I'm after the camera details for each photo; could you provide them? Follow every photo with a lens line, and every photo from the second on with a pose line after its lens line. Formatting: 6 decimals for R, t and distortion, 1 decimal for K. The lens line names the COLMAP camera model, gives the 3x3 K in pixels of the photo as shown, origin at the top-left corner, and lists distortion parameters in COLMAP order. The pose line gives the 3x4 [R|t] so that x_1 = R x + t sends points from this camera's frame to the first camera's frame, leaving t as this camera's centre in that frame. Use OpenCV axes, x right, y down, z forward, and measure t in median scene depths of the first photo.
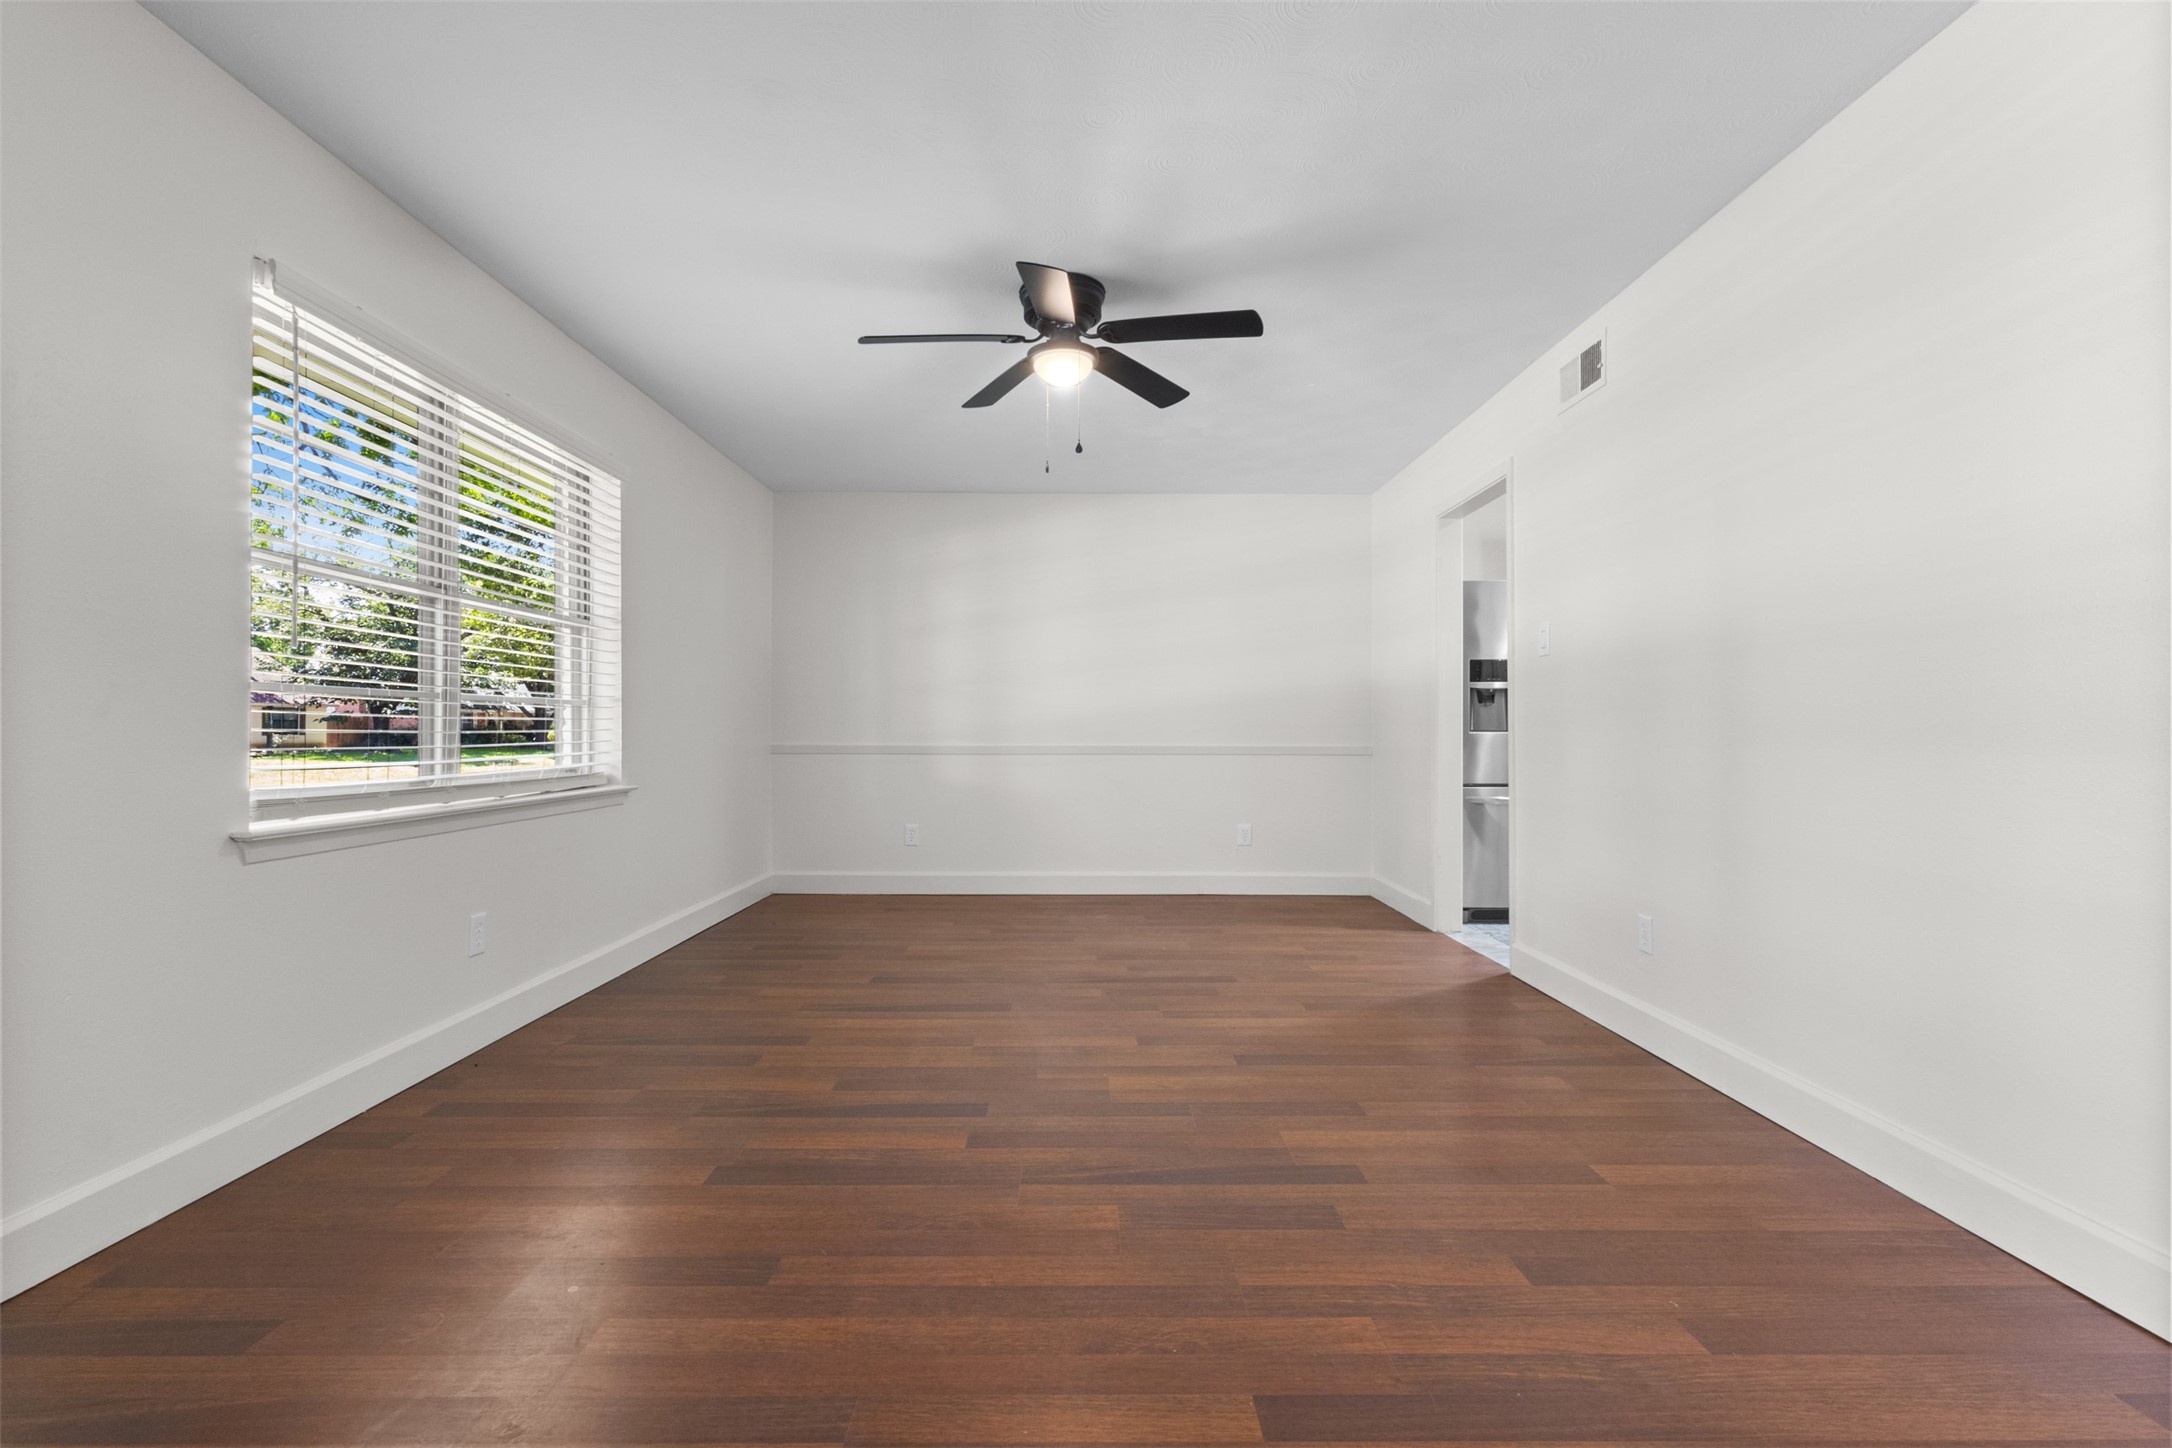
lens RADIAL K [[1002.2, 0, 1086.0], [0, 1002.2, 724.0], [0, 0, 1]] dist [0.000618, 0.000341]
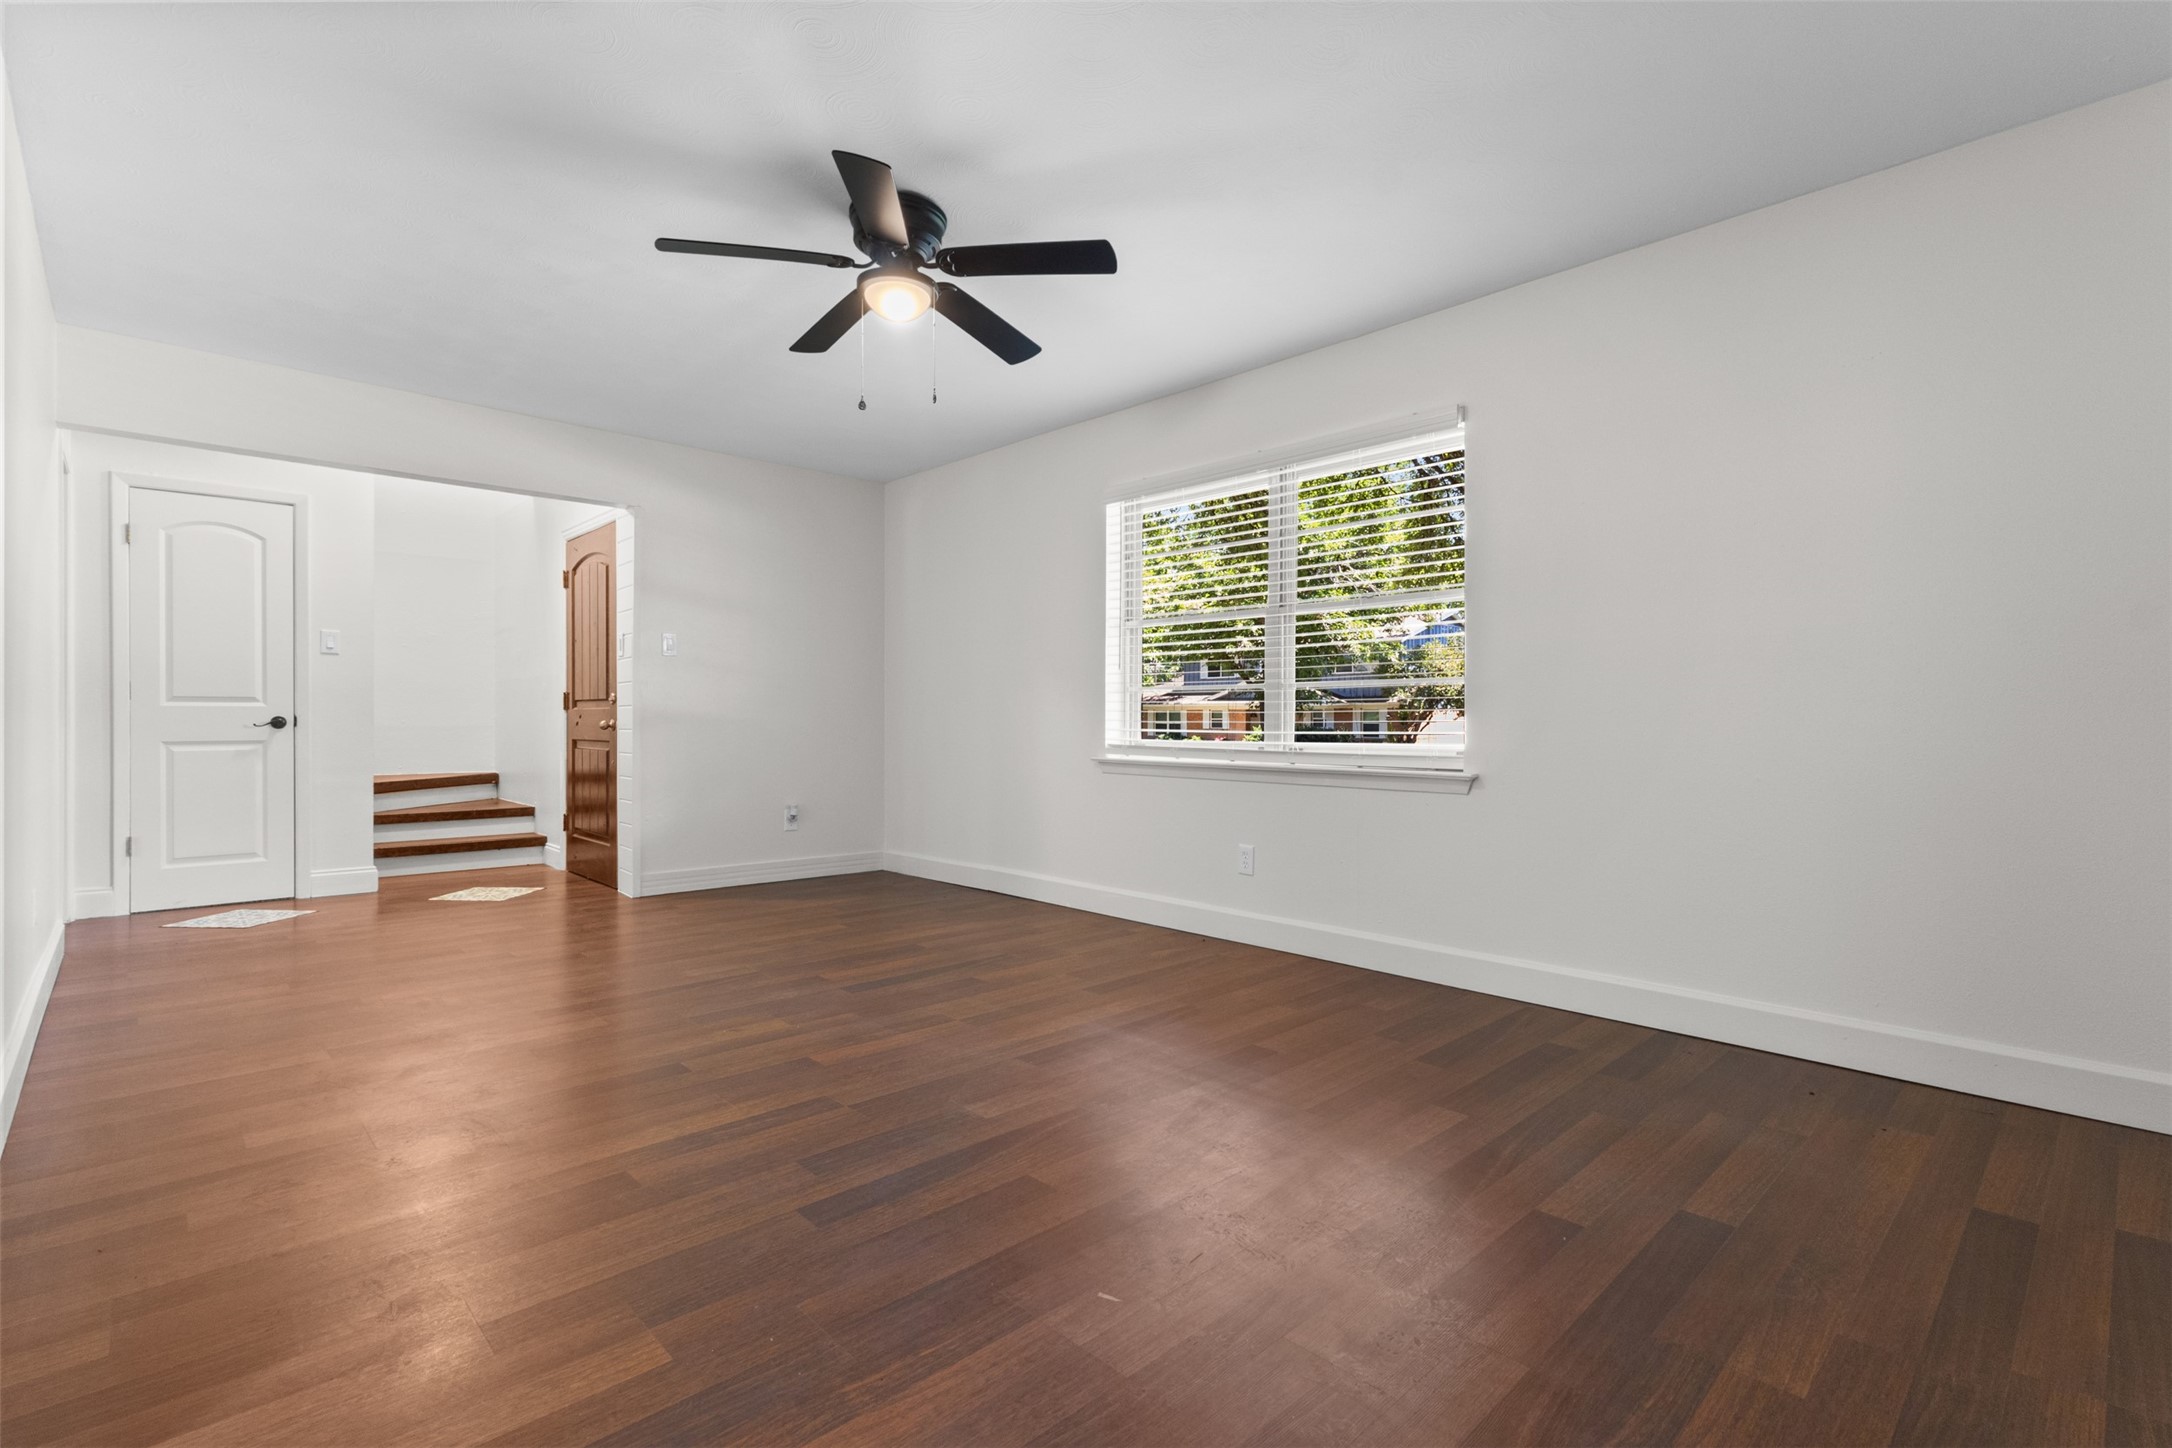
lens RADIAL K [[1002.2, 0, 1086.0], [0, 1002.2, 724.0], [0, 0, 1]] dist [0.000618, 0.000341]
pose [[-0.733081, 0.001828, -0.680139, 0.483762], [0.003209, 0.999995, -0.000771, 0.025166], [0.680134, -0.002748, -0.733082, 1.851026]]
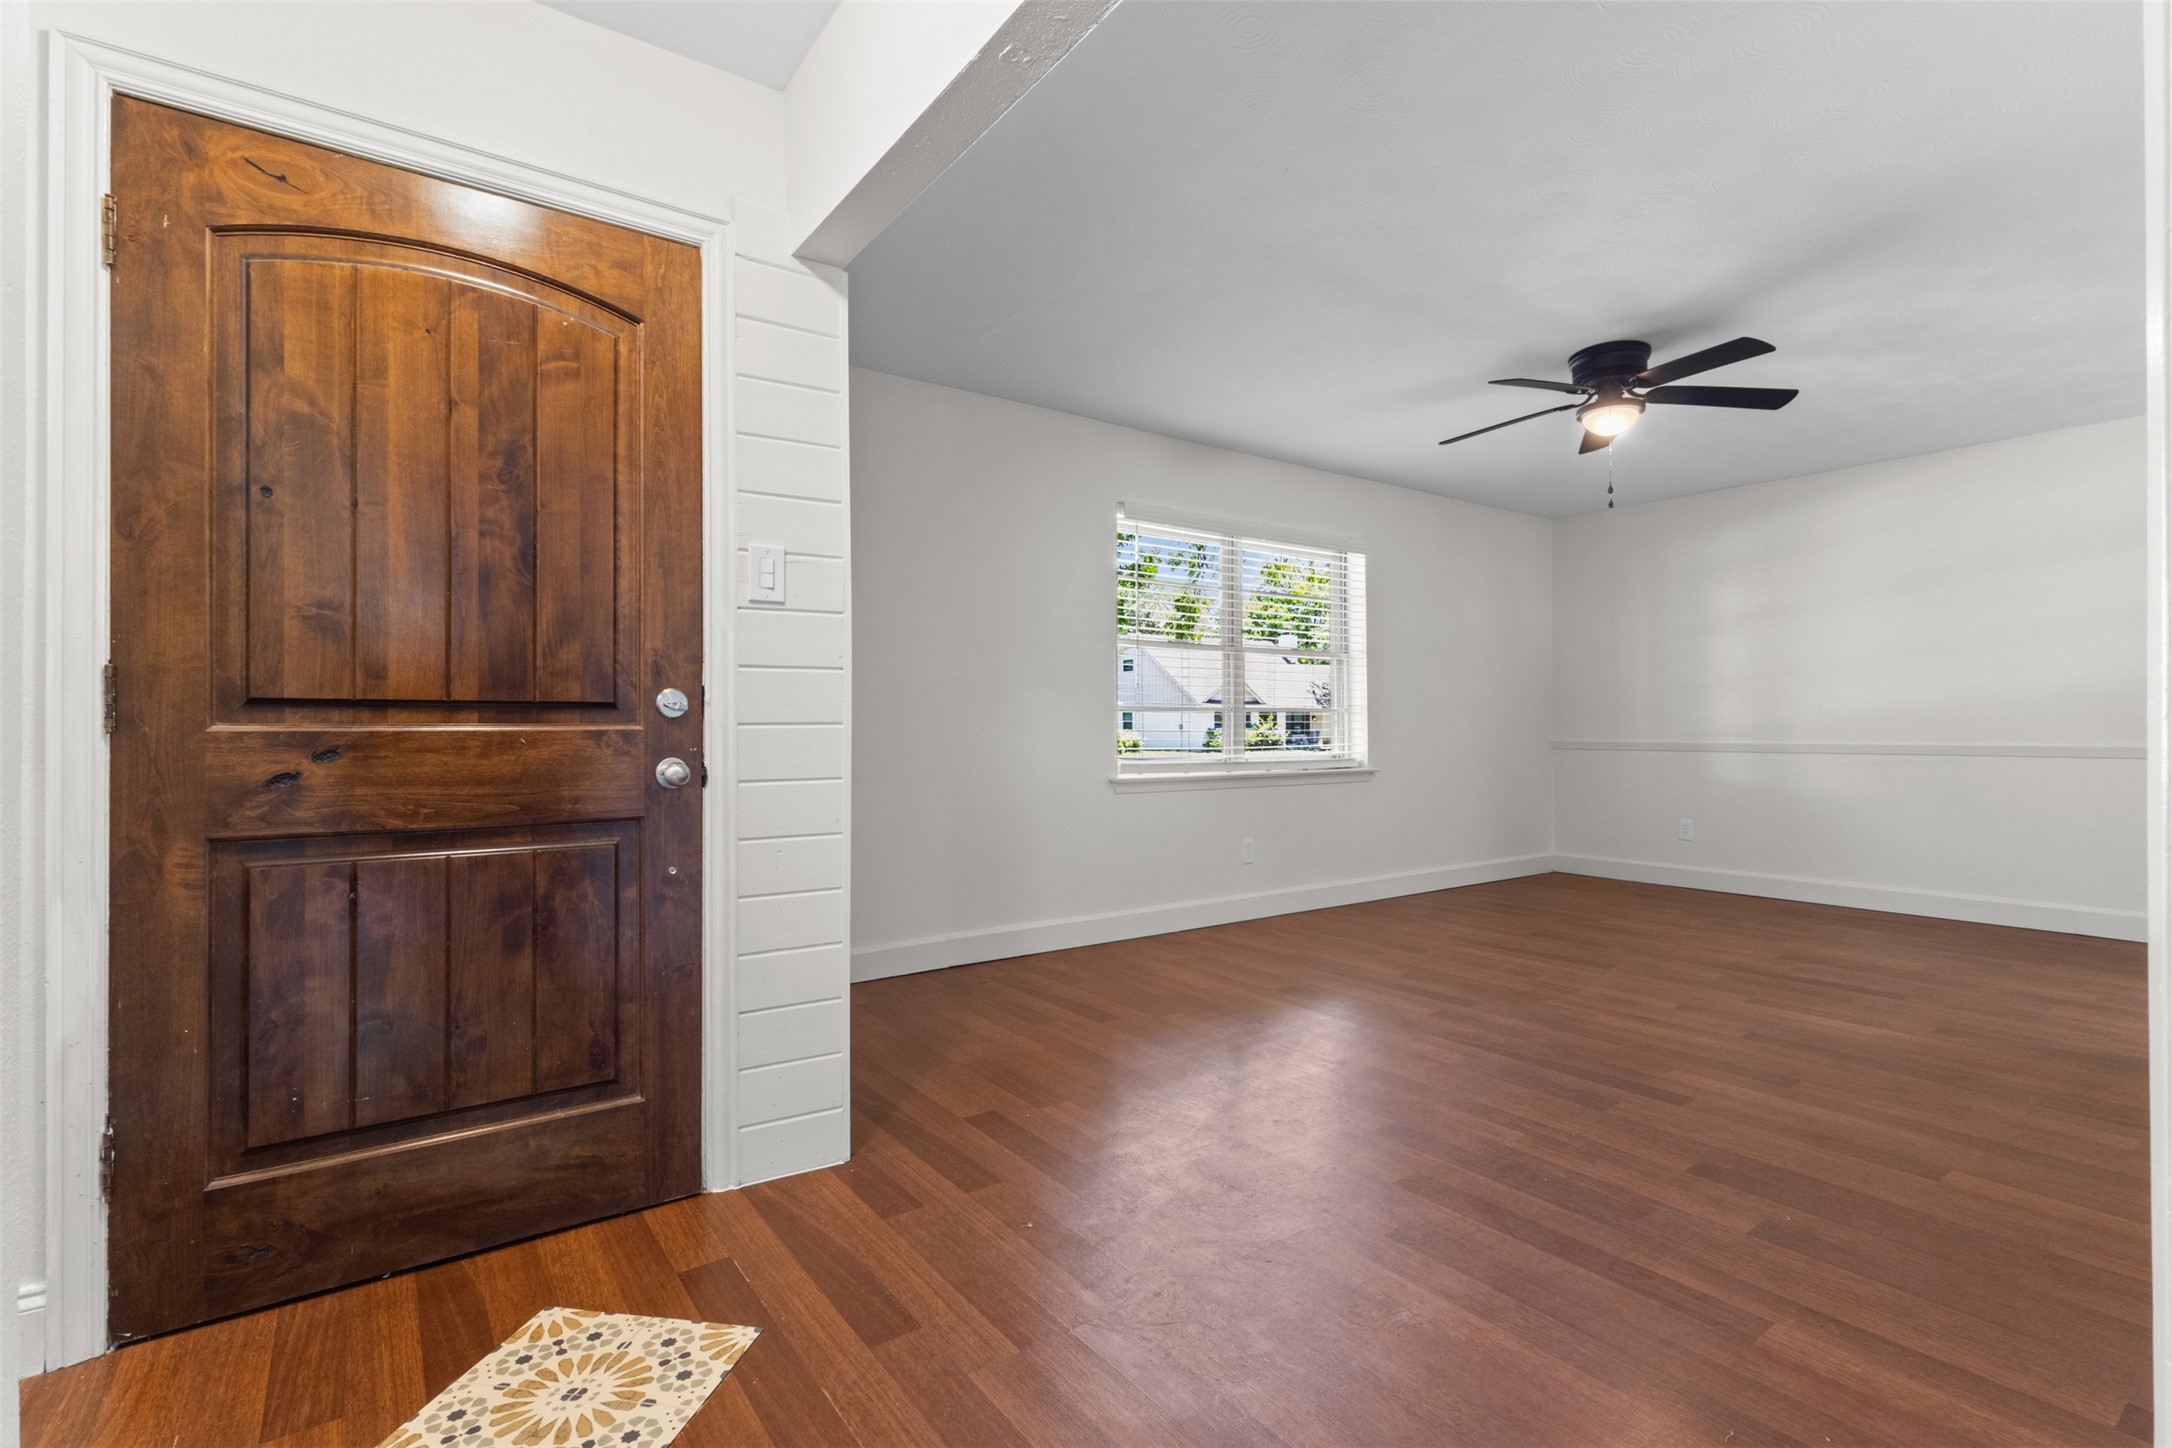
lens RADIAL K [[1002.2, 0, 1086.0], [0, 1002.2, 724.0], [0, 0, 1]] dist [0.000618, 0.000341]
pose [[0.581087, -0.006415, -0.813816, 0.594656], [0.008370, 0.999963, -0.001905, -0.001787], [0.813798, -0.005705, 0.581119, -0.190621]]
